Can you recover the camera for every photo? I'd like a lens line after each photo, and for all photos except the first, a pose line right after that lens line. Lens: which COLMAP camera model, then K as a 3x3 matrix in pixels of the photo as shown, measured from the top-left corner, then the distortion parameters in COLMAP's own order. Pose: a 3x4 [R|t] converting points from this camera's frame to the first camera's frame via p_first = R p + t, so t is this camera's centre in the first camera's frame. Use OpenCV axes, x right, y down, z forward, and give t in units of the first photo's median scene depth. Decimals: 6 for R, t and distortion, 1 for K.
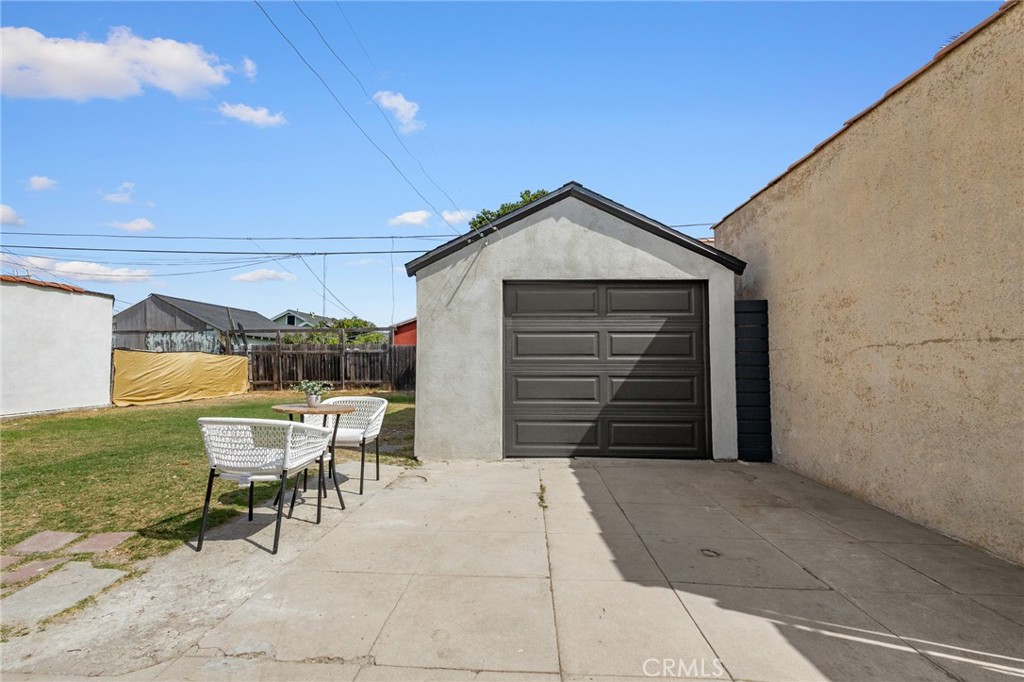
lens RADIAL K [[468.1, 0, 512.5], [0, 468.1, 333.2], [0, 0, 1]] dist [-0.001043, -0.000584]
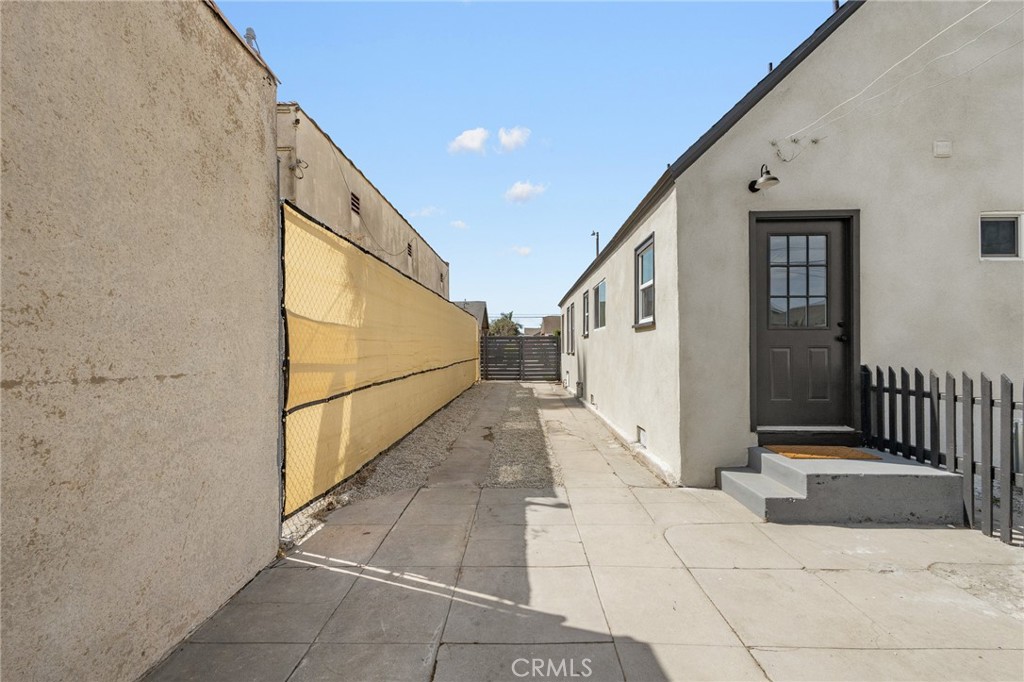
lens RADIAL K [[475.0, 0, 512.9], [0, 475.0, 359.0], [0, 0, 1]] dist [0.004687, 0.000385]
pose [[-0.999666, 0.006294, -0.025053, 0.477734], [0.007287, 0.999182, -0.039770, 0.014762], [0.024782, -0.039939, -0.998895, 1.685733]]
